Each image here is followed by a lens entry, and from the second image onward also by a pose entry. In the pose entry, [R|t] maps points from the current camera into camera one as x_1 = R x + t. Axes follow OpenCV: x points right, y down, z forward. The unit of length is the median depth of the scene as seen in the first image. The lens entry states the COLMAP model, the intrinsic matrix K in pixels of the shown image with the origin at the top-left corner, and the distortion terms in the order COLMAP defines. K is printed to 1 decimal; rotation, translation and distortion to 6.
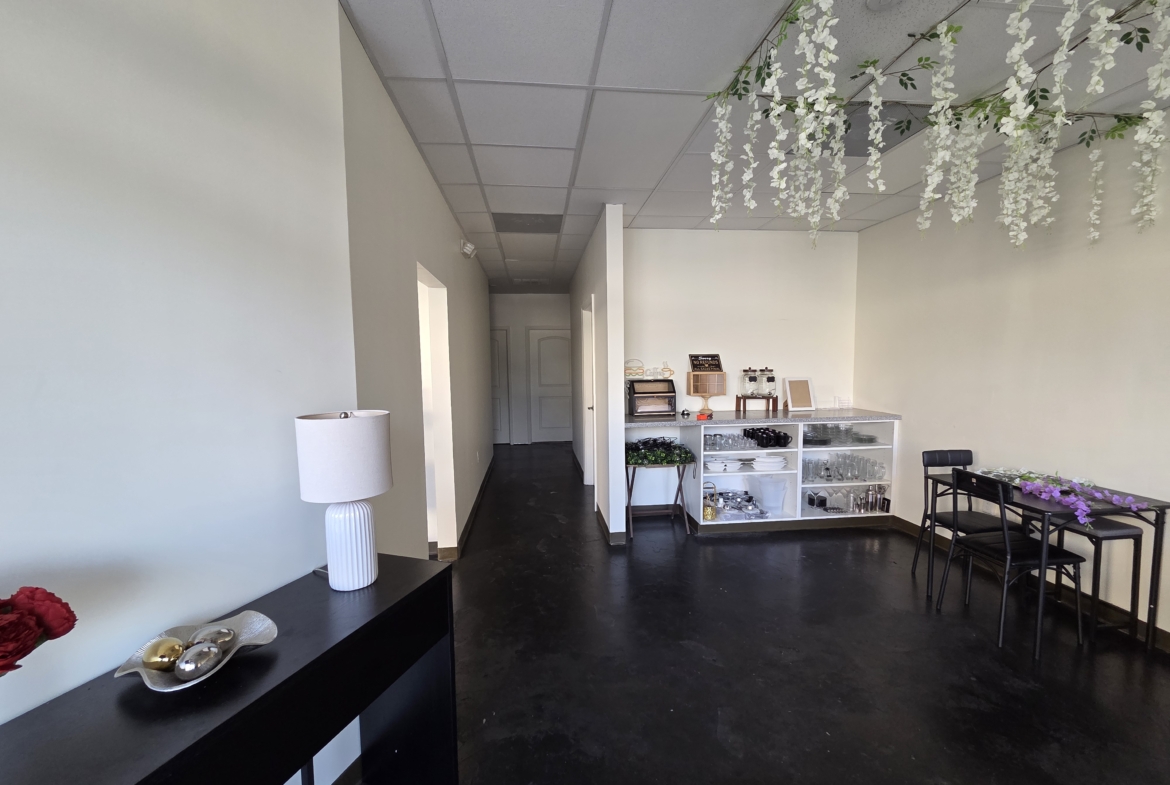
lens RADIAL K [[488.1, 0, 591.3], [0, 488.1, 401.4], [0, 0, 1]] dist [0.000485, -0.003412]
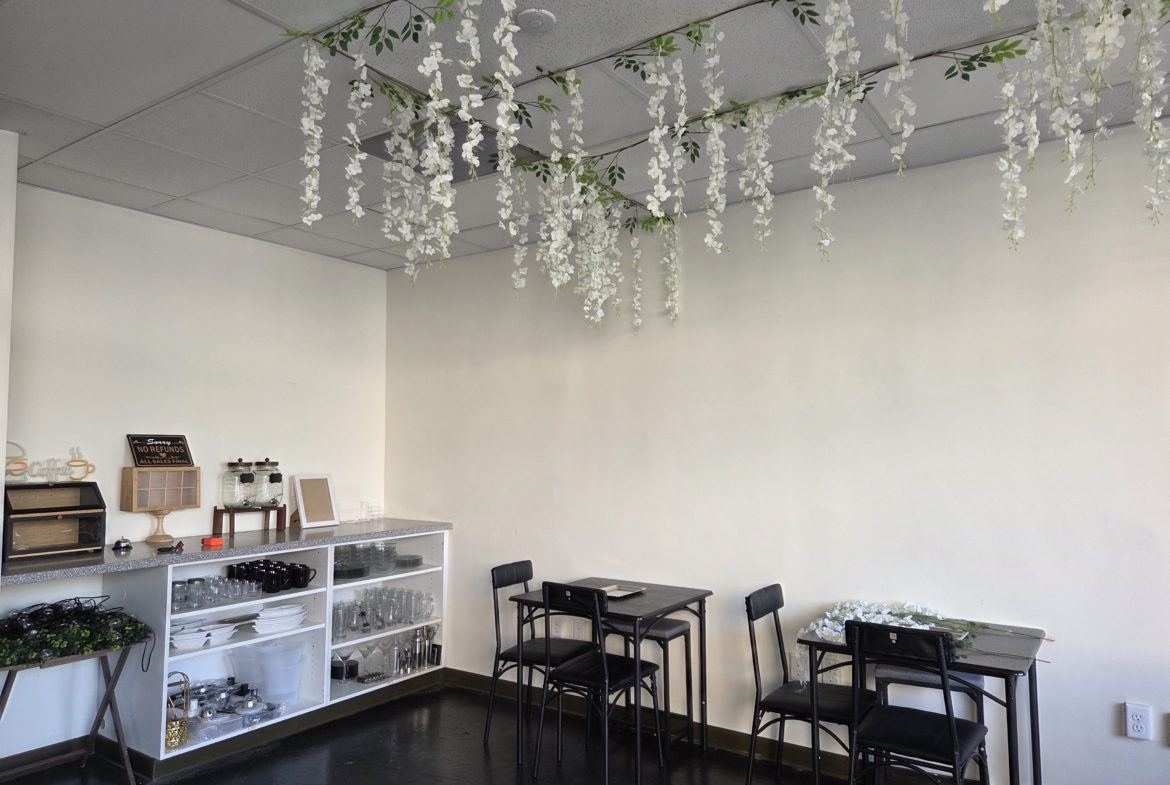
lens RADIAL K [[798.6, 0, 585.0], [0, 798.6, 392.5], [0, 0, 1]] dist [0.071440, -0.069357]
pose [[0.643181, 0.064679, 0.762977, -0.169029], [0.056636, 0.989678, -0.131640, 0.003828], [-0.763616, 0.127880, 0.632880, 0.052727]]
